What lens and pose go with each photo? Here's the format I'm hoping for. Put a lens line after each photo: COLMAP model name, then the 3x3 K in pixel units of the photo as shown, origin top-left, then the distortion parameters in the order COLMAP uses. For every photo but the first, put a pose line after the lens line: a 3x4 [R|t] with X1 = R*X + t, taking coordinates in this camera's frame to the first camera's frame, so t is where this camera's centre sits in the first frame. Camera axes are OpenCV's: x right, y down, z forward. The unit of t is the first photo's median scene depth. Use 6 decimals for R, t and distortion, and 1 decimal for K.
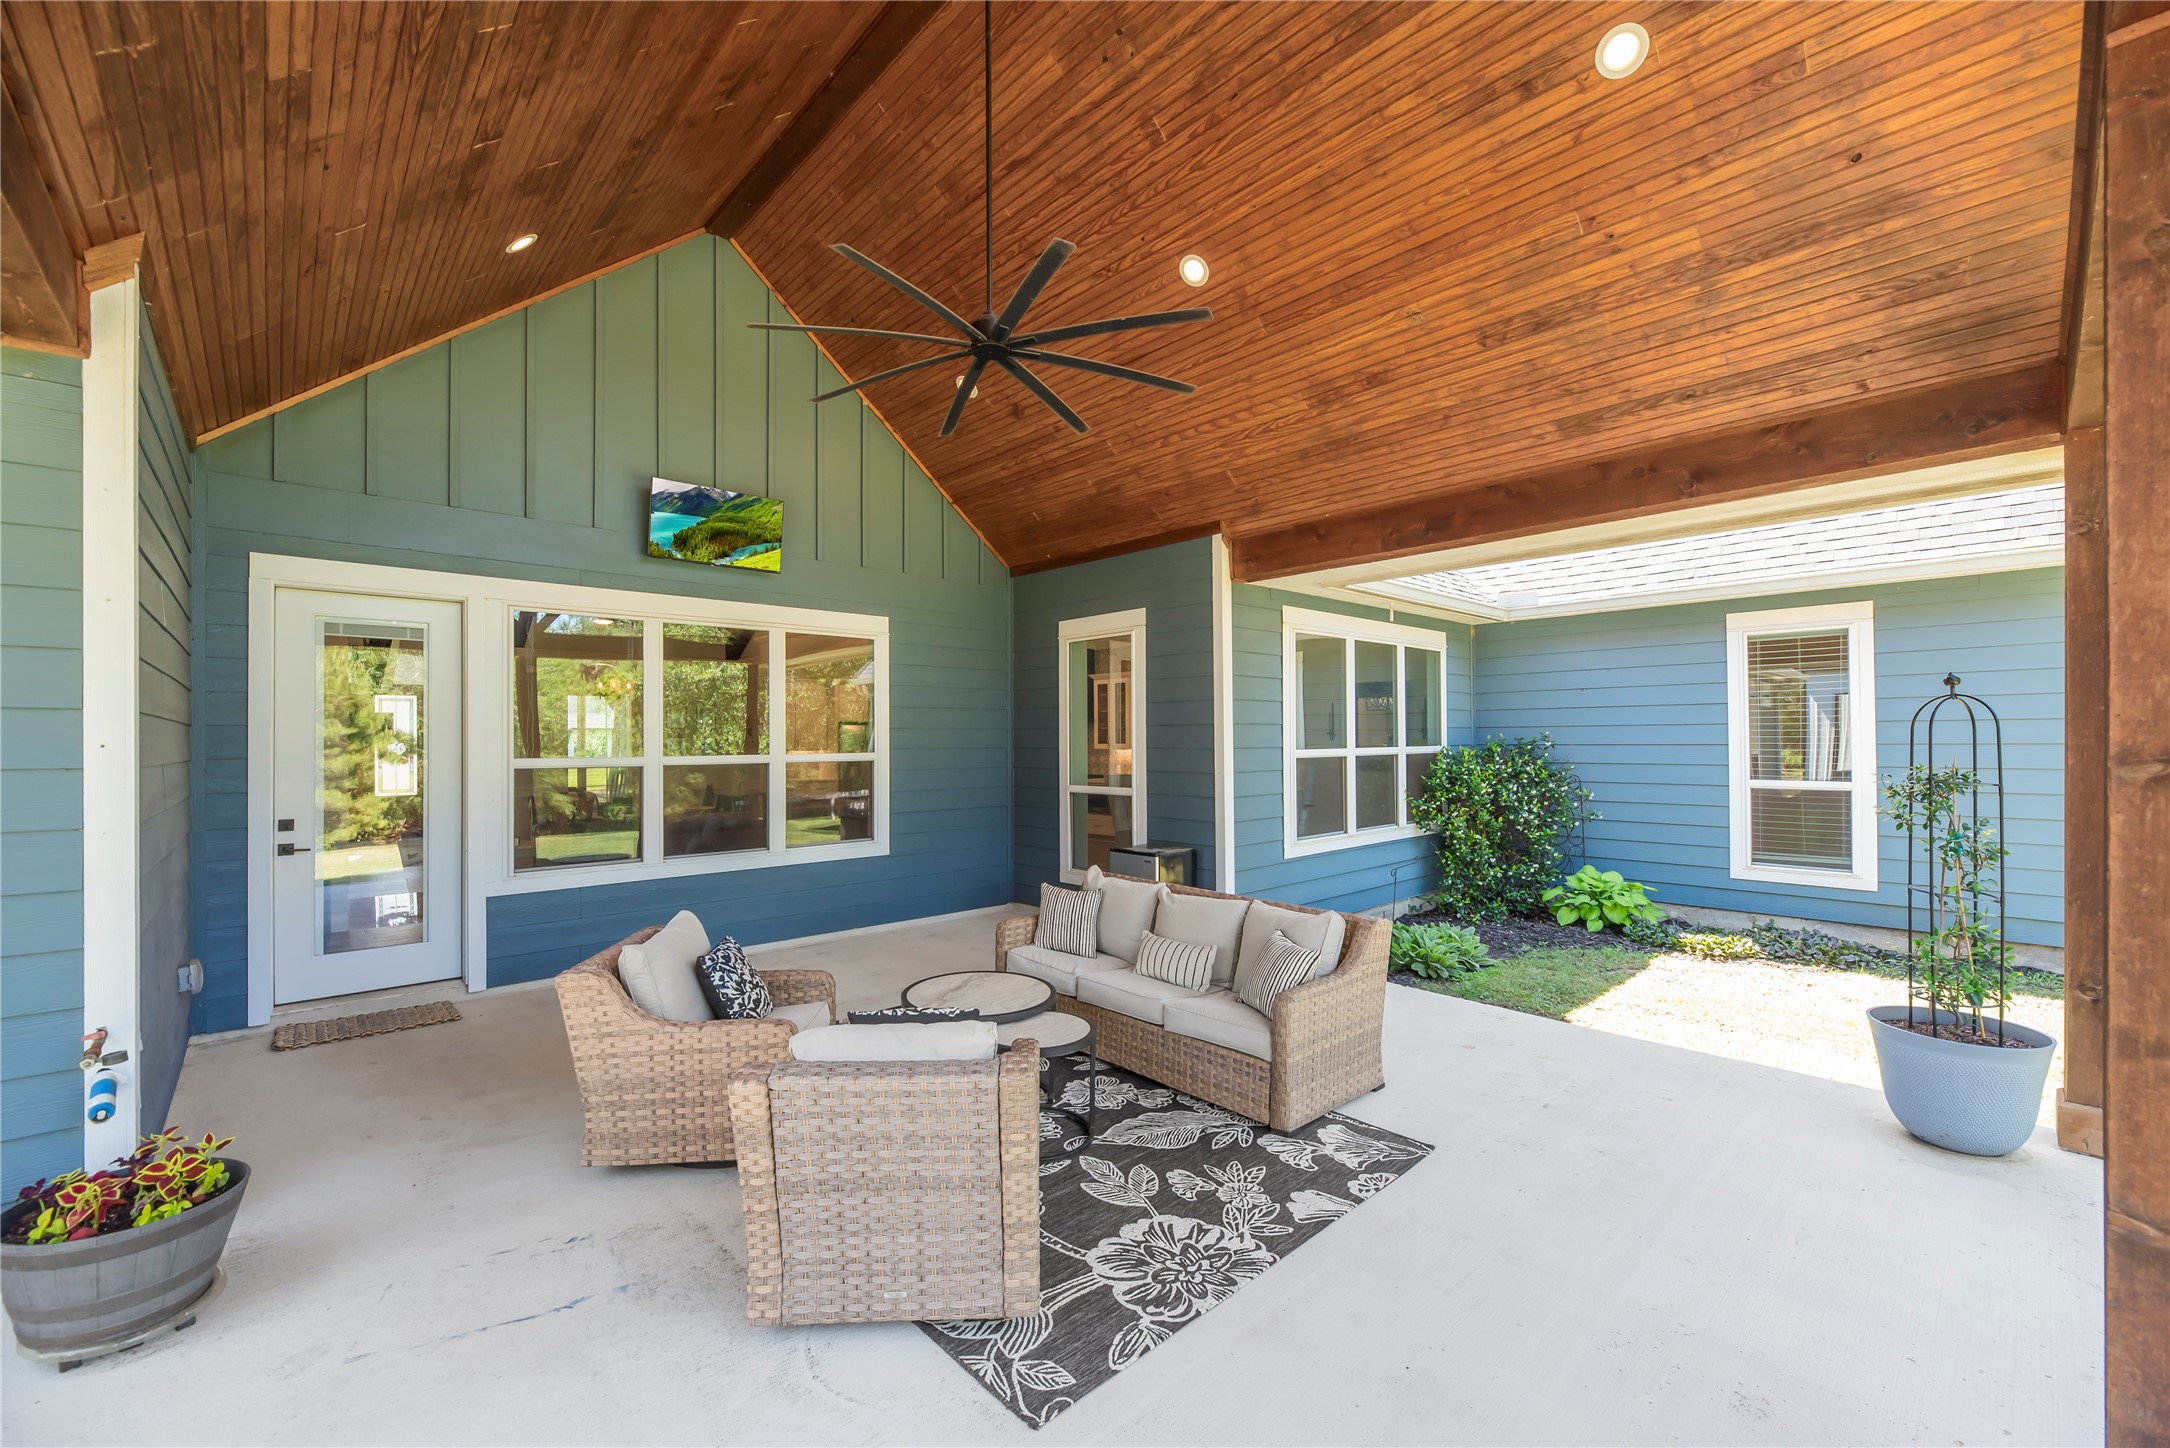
lens RADIAL K [[871.4, 0, 1069.8], [0, 871.4, 730.0], [0, 0, 1]] dist [0.000044, 0.000049]
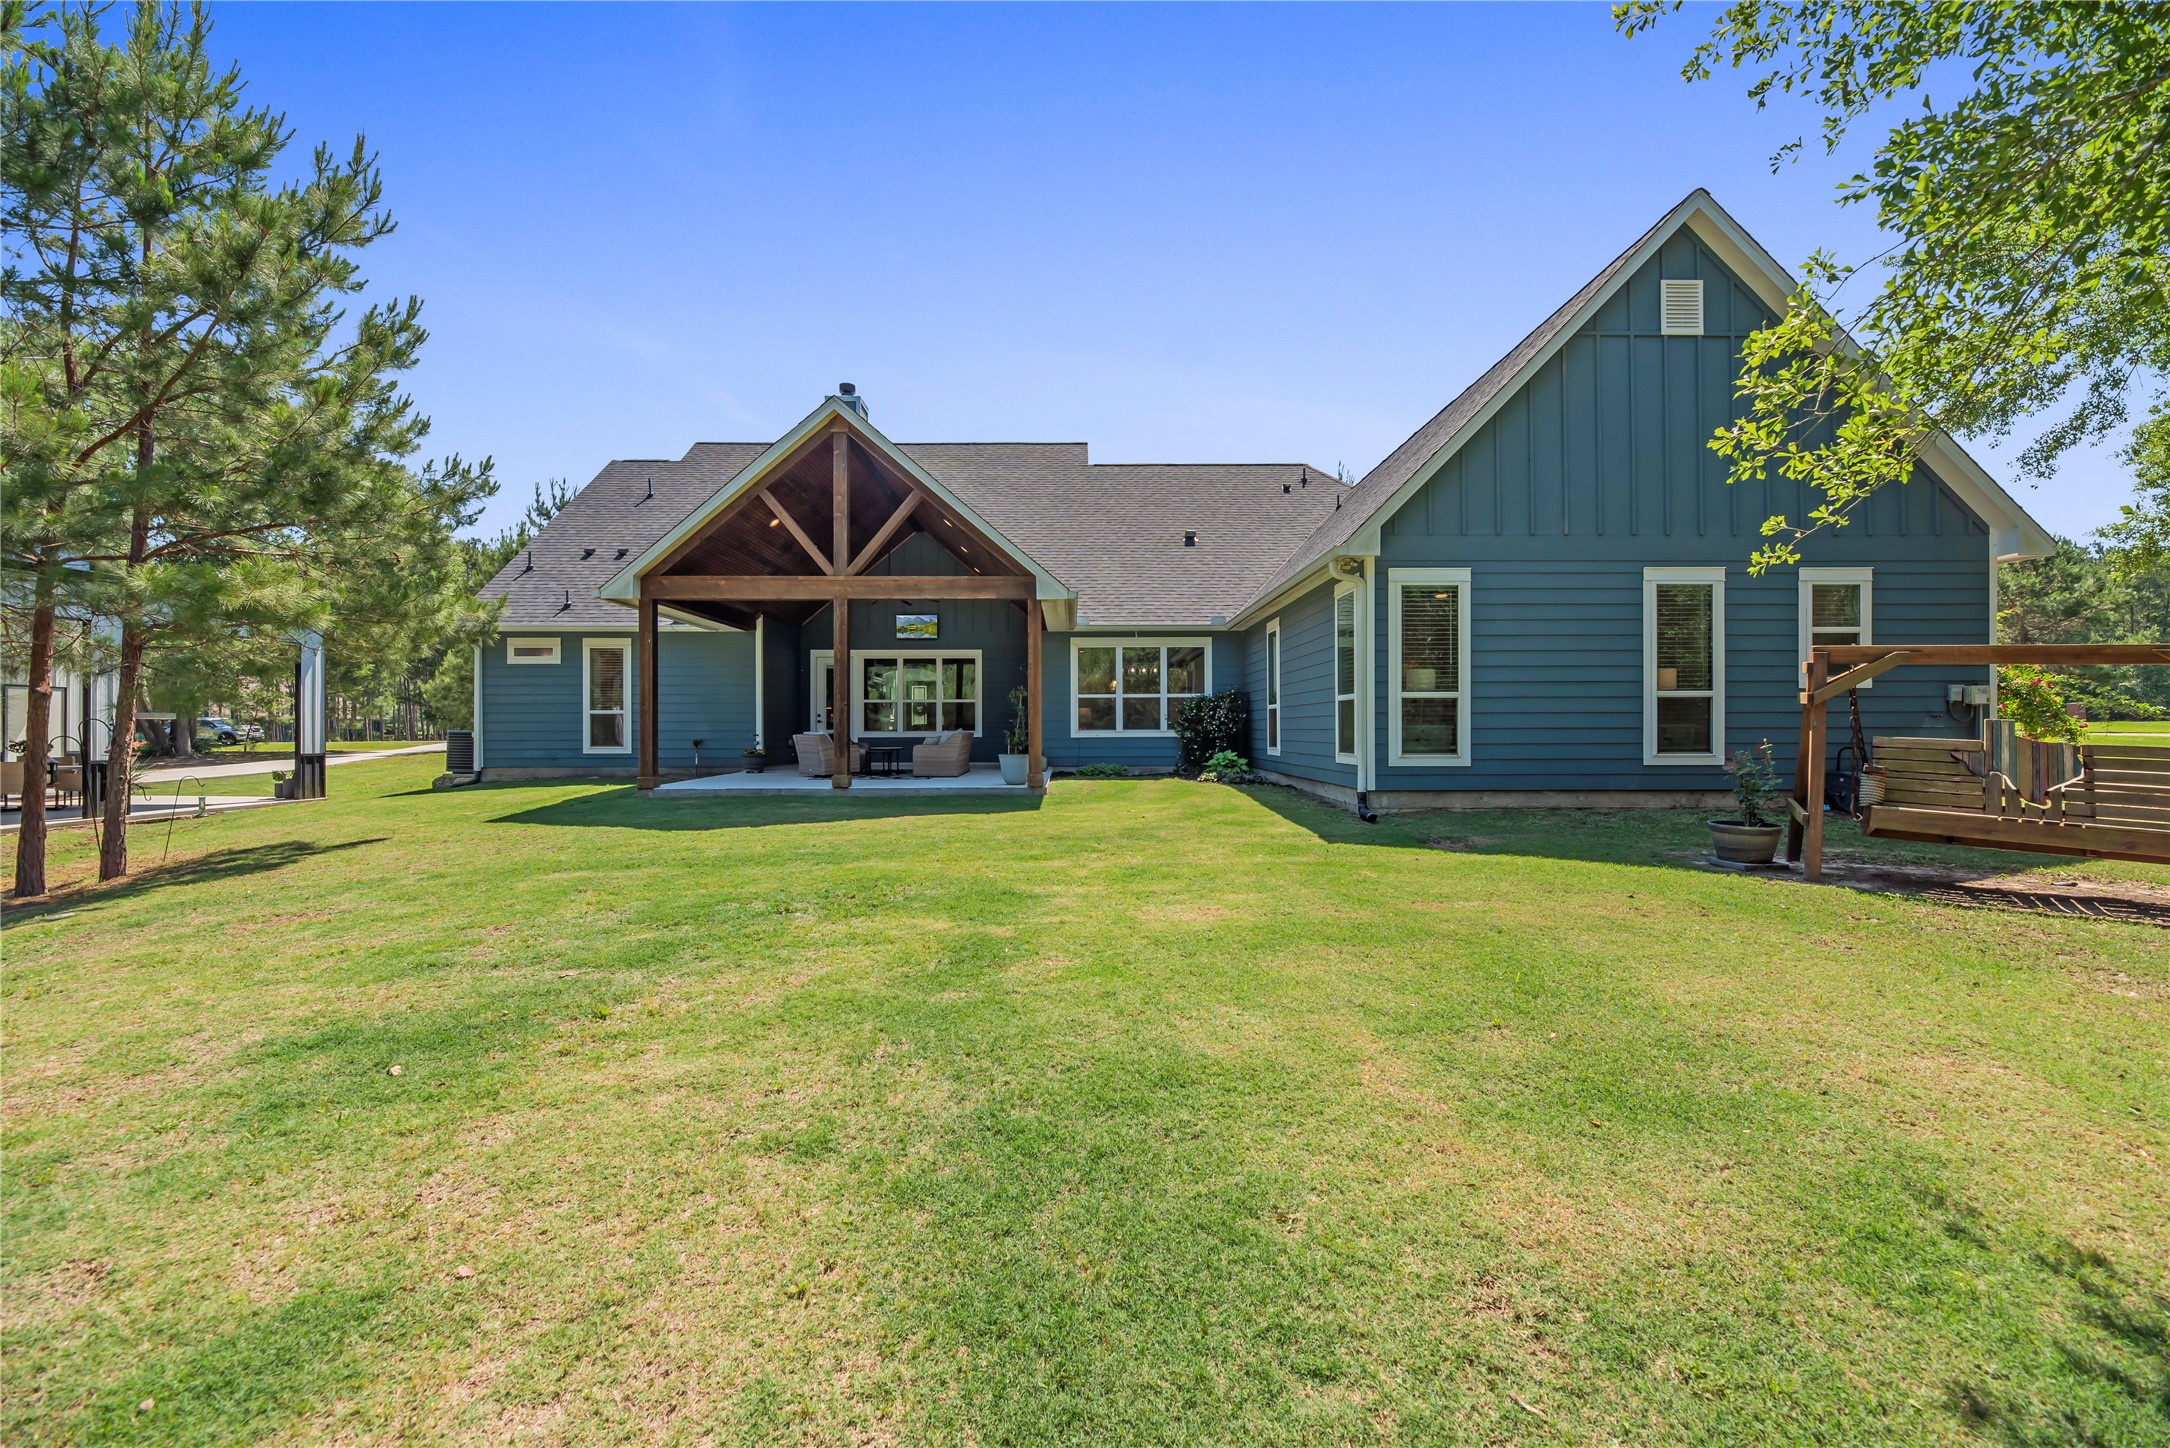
lens RADIAL K [[871.4, 0, 1087.0], [0, 871.4, 723.5], [0, 0, 1]] dist [0.000044, 0.000049]
pose [[0.739254, 0.000229, -0.673427, 1.849178], [0.007941, 0.999927, 0.009056, 0.078004], [0.673380, -0.012042, 0.739198, -0.789455]]
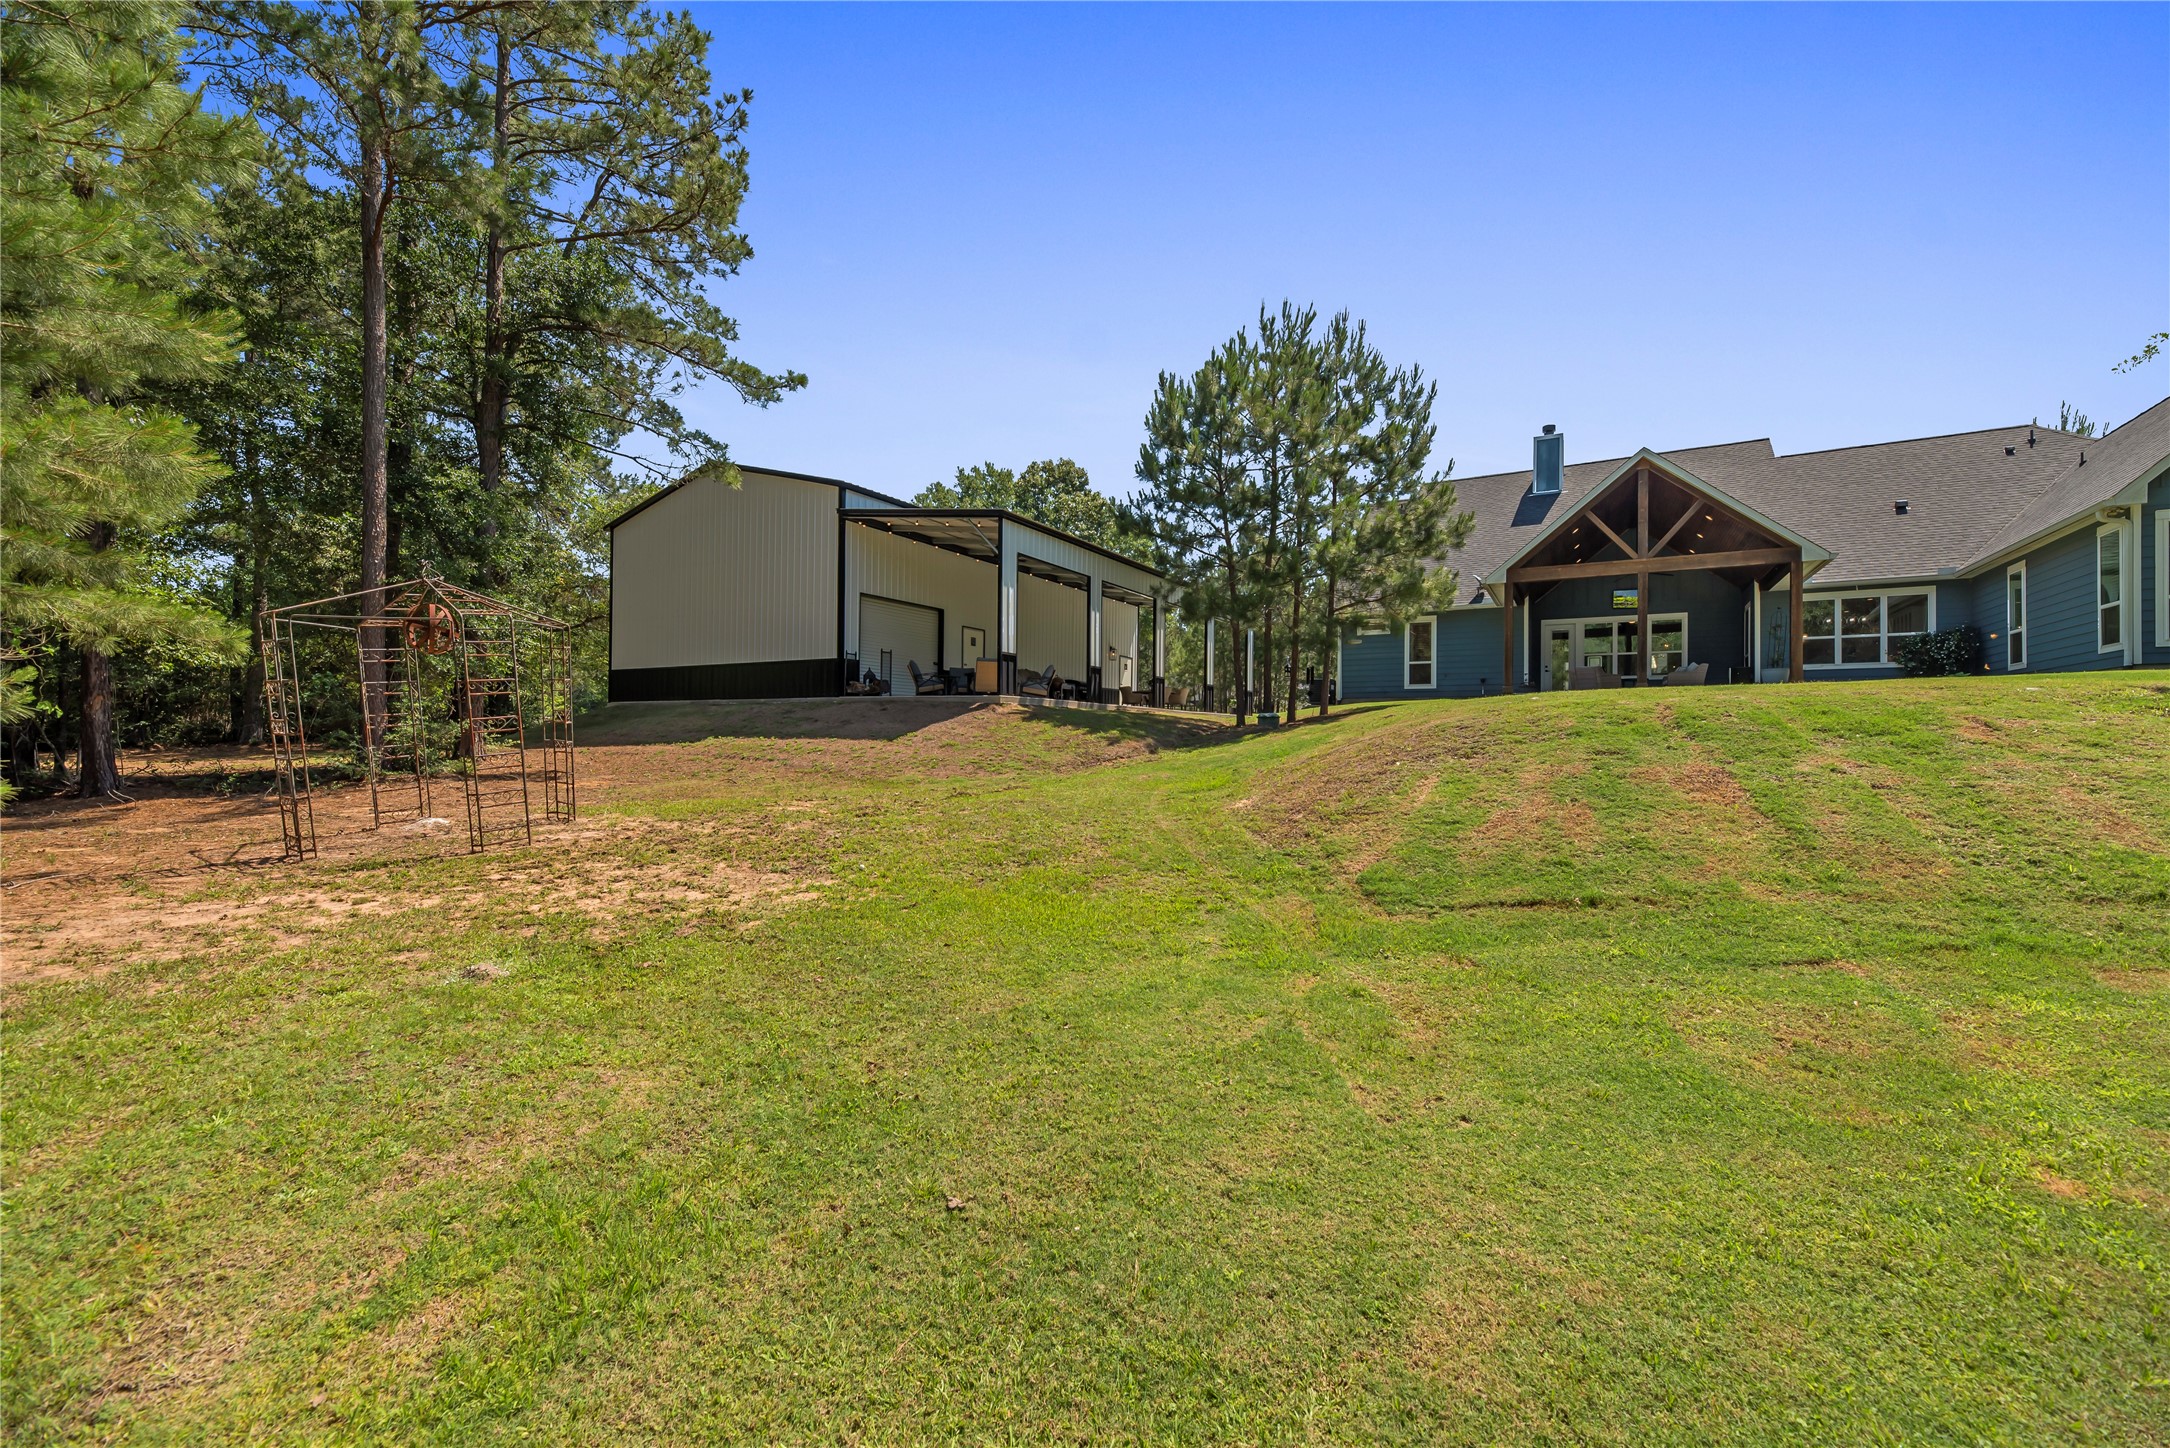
lens RADIAL K [[871.4, 0, 1087.6], [0, 871.4, 732.9], [0, 0, 1]] dist [0.000044, 0.000049]
pose [[0.285720, -0.000056, -0.958313, 2.483444], [0.002352, 0.999997, 0.000643, 0.349949], [0.958310, -0.002437, 0.285720, -2.352798]]
